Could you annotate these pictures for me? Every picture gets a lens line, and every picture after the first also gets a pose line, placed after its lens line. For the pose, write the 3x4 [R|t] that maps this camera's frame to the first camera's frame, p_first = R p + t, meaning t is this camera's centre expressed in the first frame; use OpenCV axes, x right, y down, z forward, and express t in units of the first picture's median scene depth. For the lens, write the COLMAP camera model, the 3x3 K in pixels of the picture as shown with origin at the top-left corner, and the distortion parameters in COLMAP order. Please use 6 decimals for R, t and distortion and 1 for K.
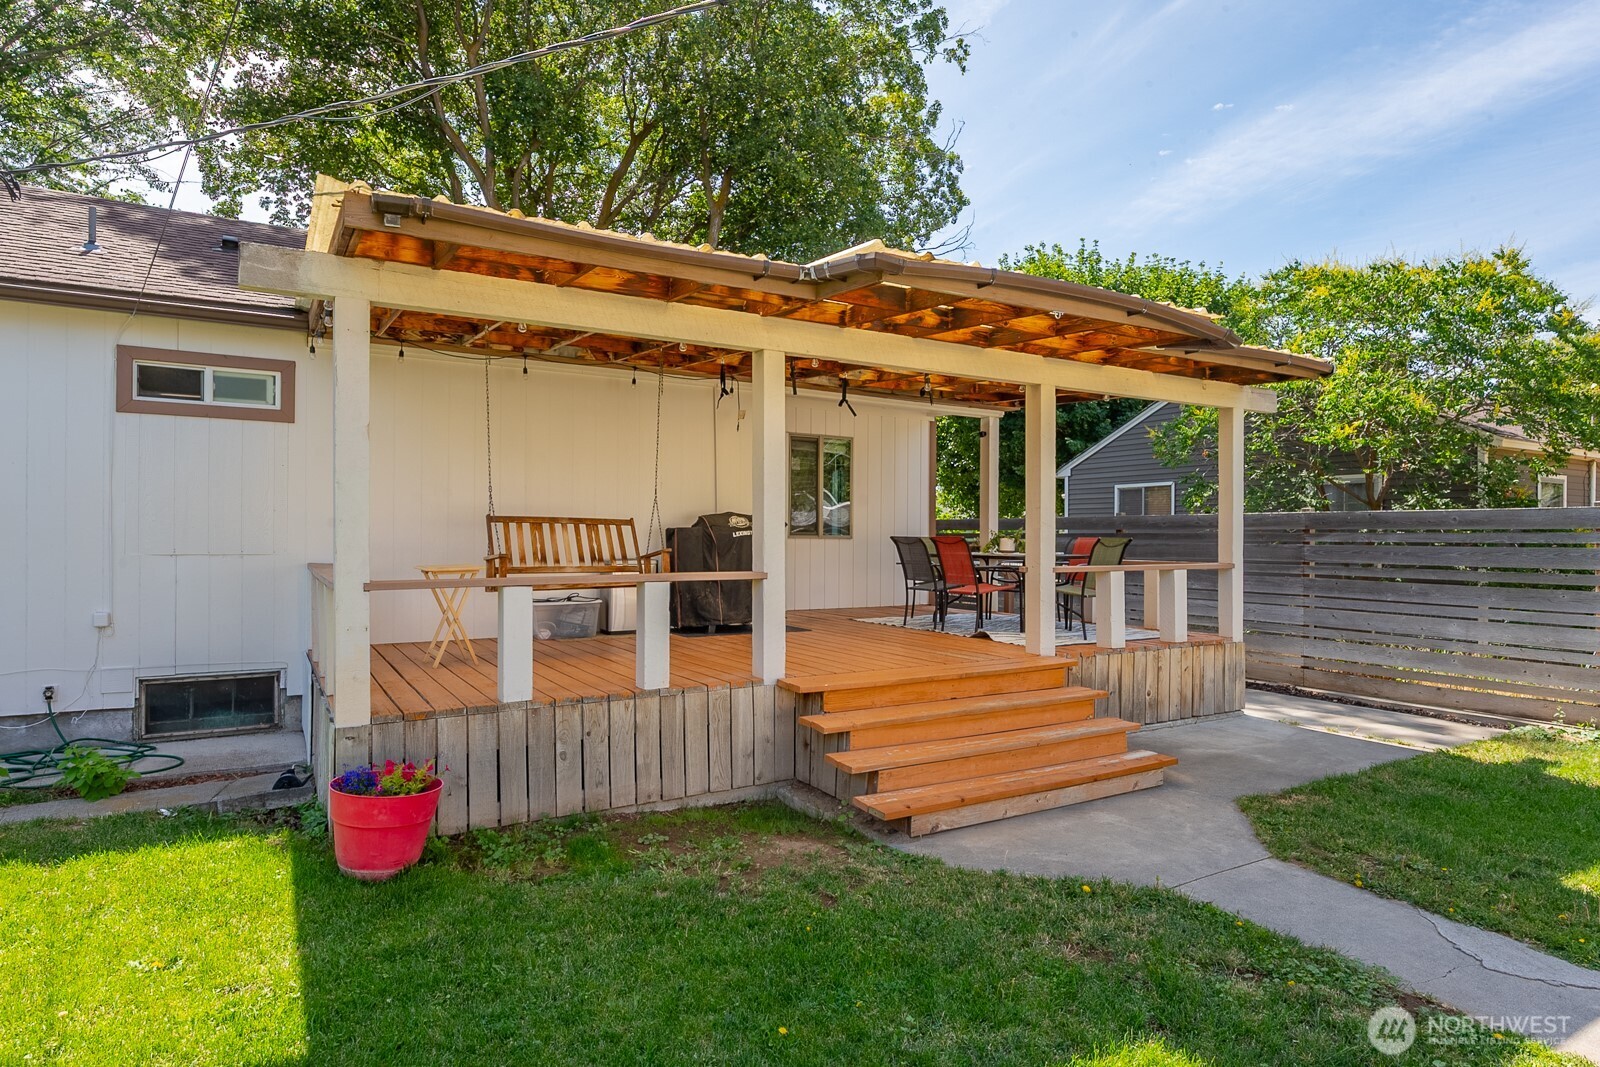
lens RADIAL K [[894.2, 0, 804.1], [0, 894.2, 532.5], [0, 0, 1]] dist [0.001194, 0.000611]
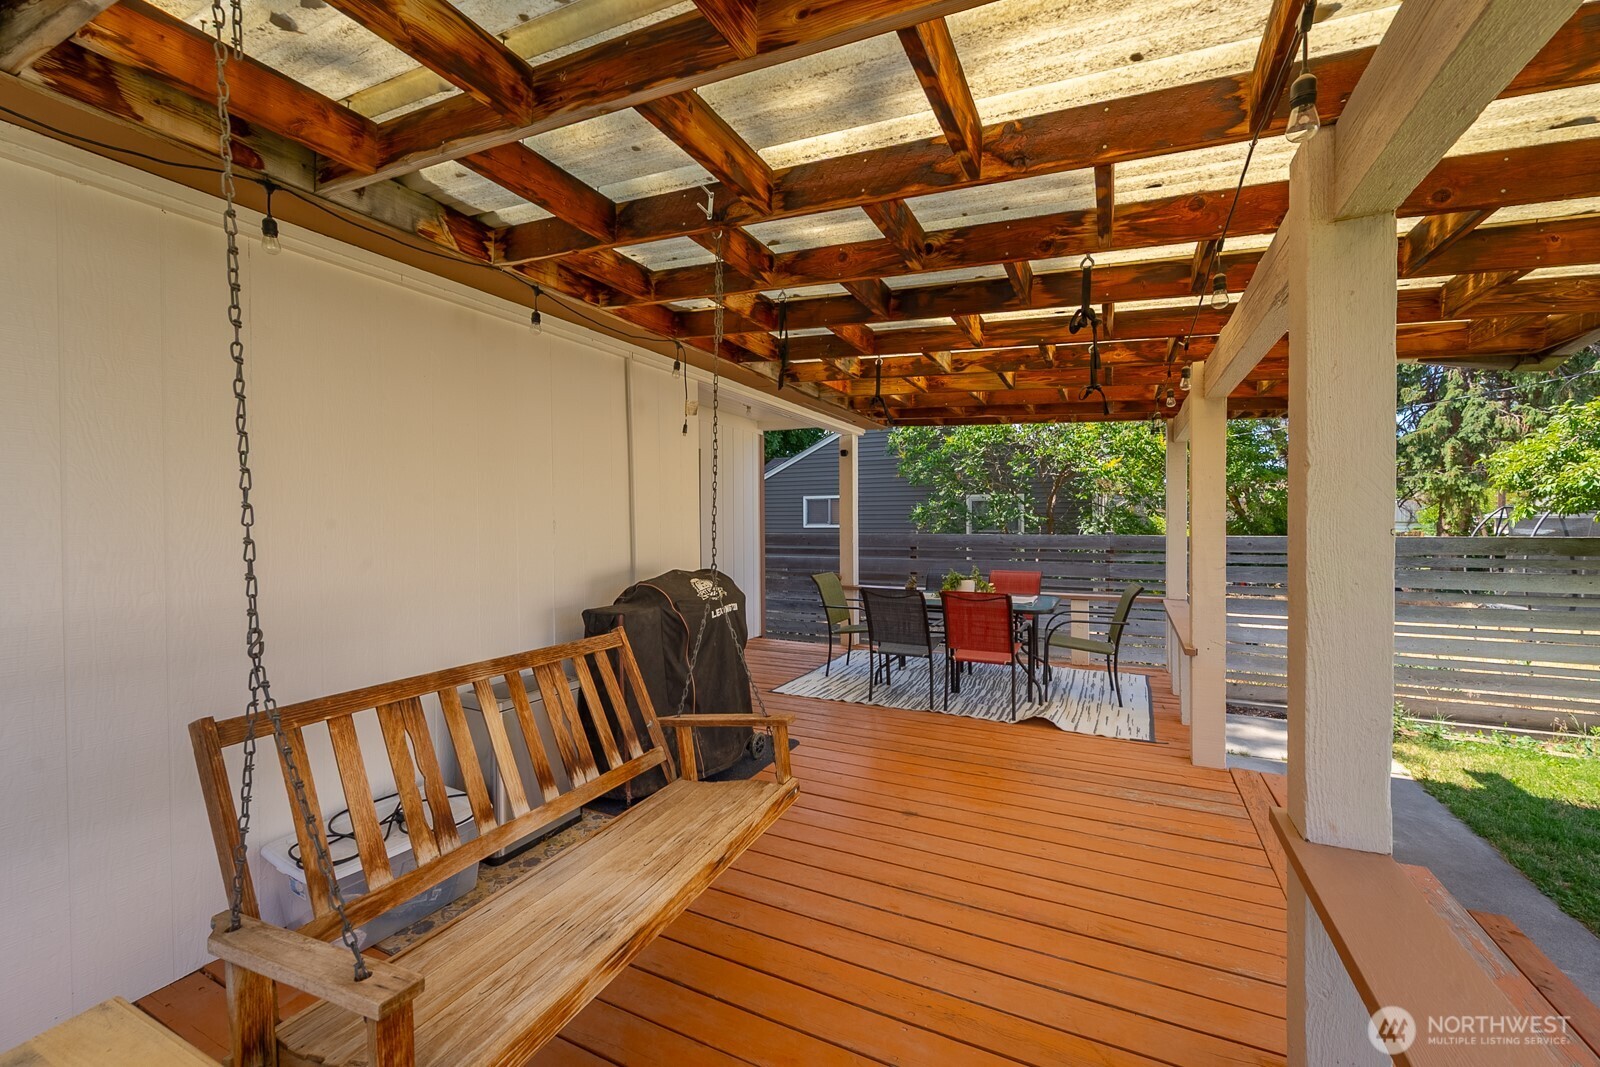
lens RADIAL K [[629.9, 0, 795.3], [0, 629.9, 536.2], [0, 0, 1]] dist [-0.004606, 0.001001]
pose [[0.839416, -0.026728, 0.542832, -0.289640], [0.007798, 0.999280, 0.037143, -0.072382], [-0.543434, -0.026946, 0.839019, 0.716138]]
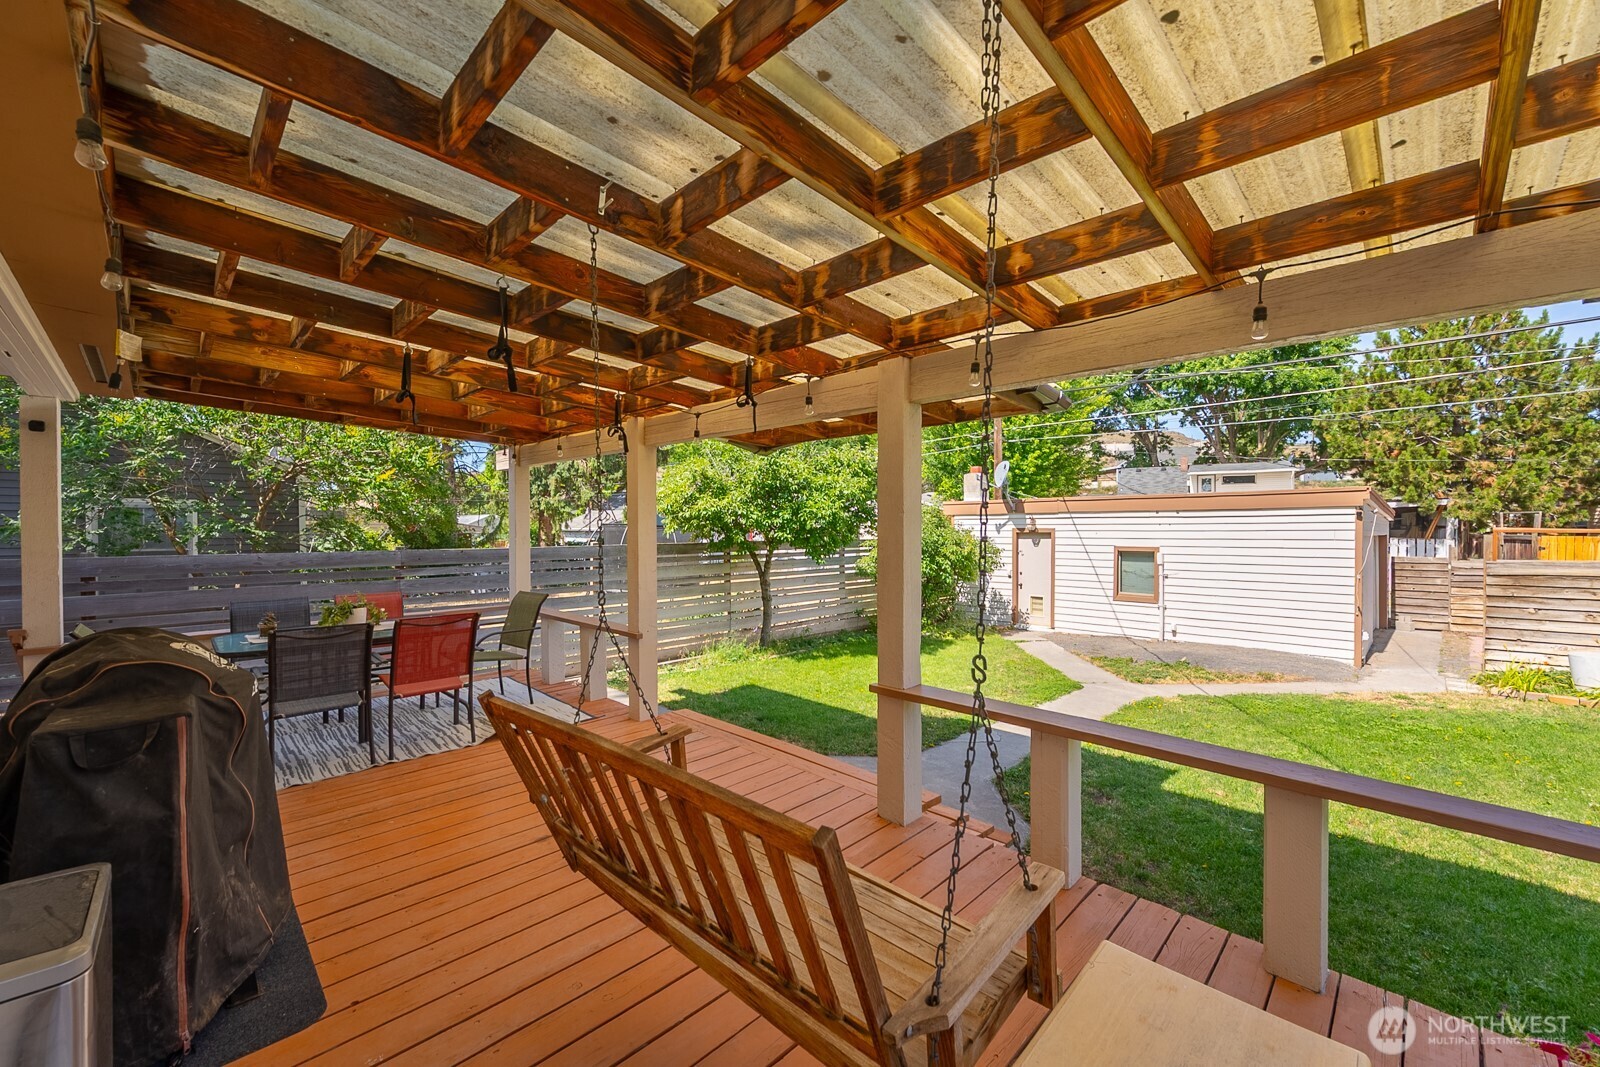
lens RADIAL K [[629.9, 0, 801.0], [0, 629.9, 529.7], [0, 0, 1]] dist [-0.004606, 0.001001]
pose [[-0.244117, -0.010511, 0.969689, -0.443979], [-0.006533, 0.999936, 0.009195, -0.077526], [-0.969724, -0.004090, -0.244170, 0.972854]]
